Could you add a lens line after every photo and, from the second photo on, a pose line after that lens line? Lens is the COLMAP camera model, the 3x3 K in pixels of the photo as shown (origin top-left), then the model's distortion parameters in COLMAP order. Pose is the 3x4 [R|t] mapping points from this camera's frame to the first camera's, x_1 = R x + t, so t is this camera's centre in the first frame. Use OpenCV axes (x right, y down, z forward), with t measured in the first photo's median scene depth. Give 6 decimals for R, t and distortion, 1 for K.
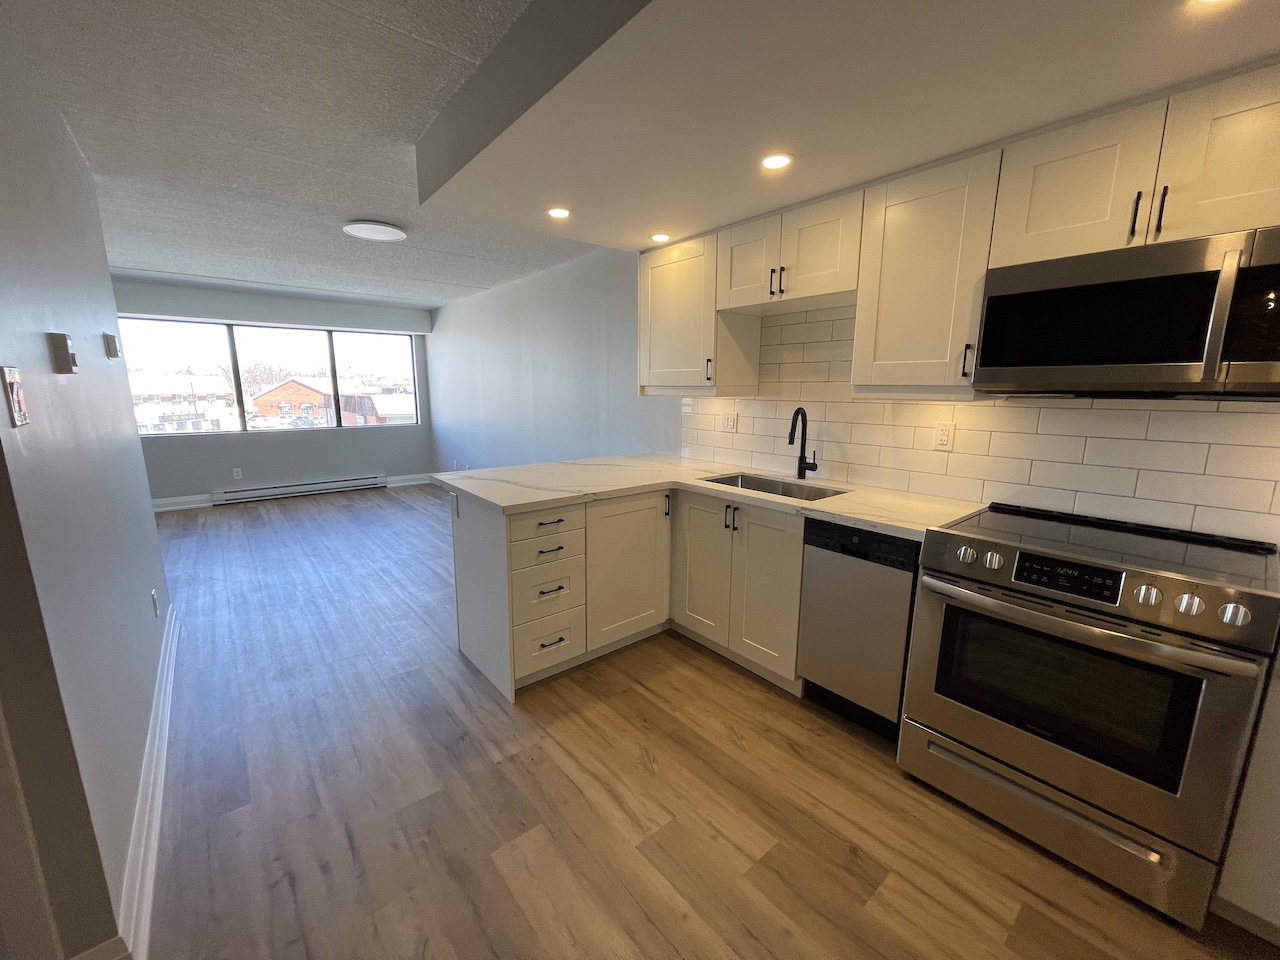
lens RADIAL K [[511.9, 0, 634.6], [0, 511.9, 482.5], [0, 0, 1]] dist [-0.004318, 0.001283]
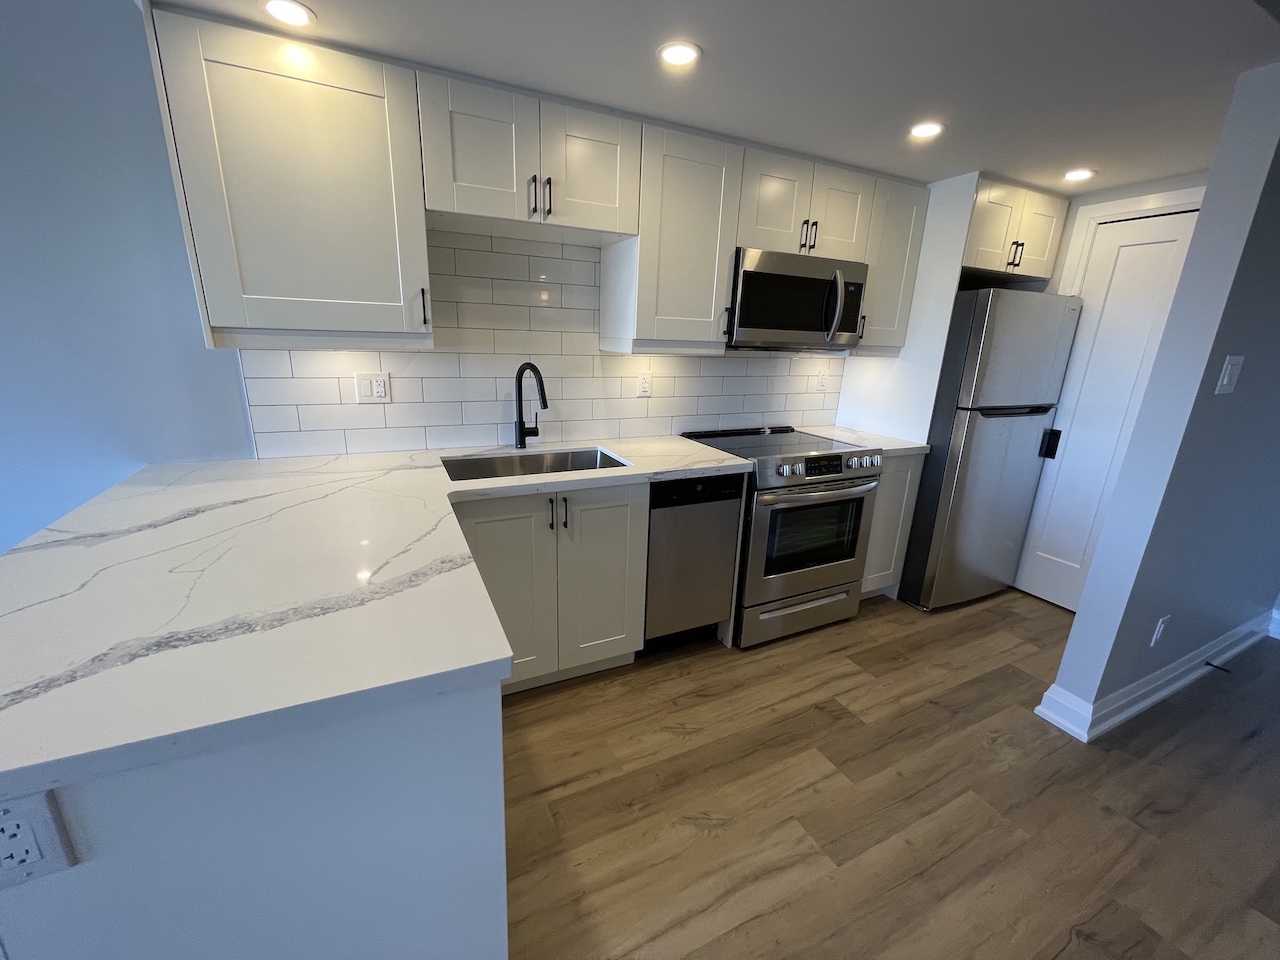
lens RADIAL K [[511.9, 0, 635.3], [0, 511.9, 482.7], [0, 0, 1]] dist [-0.004318, 0.001283]
pose [[0.233389, -0.258601, 0.937366, -0.594119], [0.147848, 0.962218, 0.228645, -0.160320], [-0.961078, 0.085224, 0.262805, 0.824794]]
